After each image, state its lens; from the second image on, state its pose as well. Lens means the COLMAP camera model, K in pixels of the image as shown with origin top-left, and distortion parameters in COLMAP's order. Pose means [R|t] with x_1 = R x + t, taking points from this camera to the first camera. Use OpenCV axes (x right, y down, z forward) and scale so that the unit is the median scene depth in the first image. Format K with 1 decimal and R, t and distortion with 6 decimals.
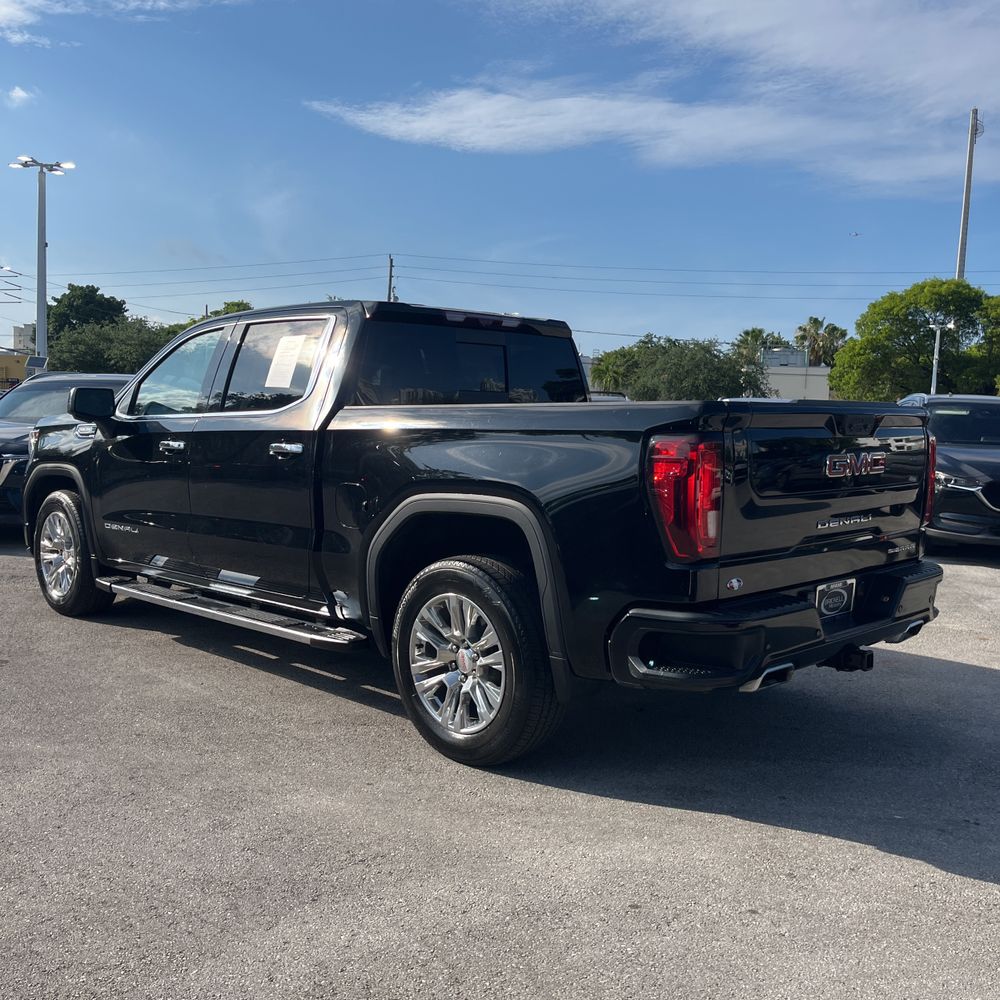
lens RADIAL K [[1005.6, 0, 487.0], [0, 1005.6, 523.4], [0, 0, 1]] dist [0.020233, 0.000000]
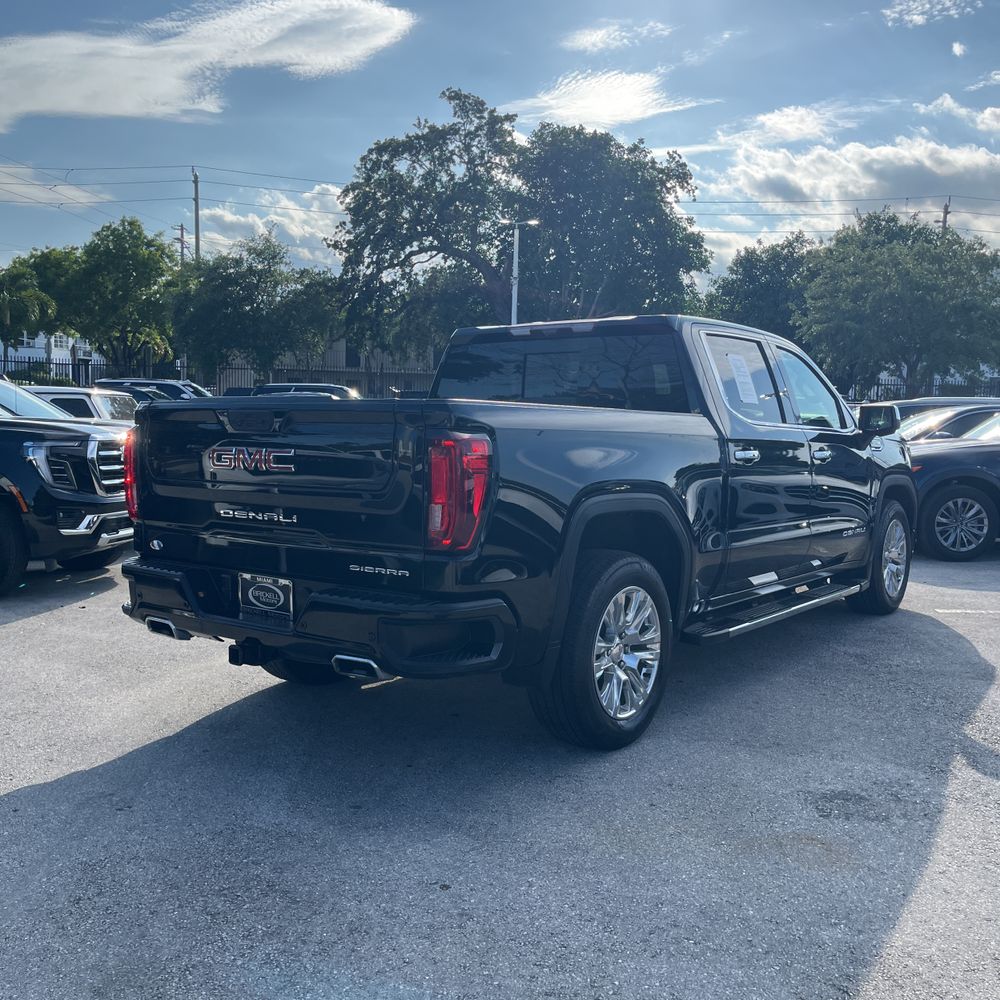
lens RADIAL K [[1005.6, 0, 518.6], [0, 1005.6, 517.3], [0, 0, 1]] dist [0.020233, 0.000000]
pose [[0.148157, 0.075670, -0.986065, 0.189864], [-0.112830, 0.991851, 0.059162, -0.012240], [0.982507, 0.102492, 0.155487, 0.151003]]
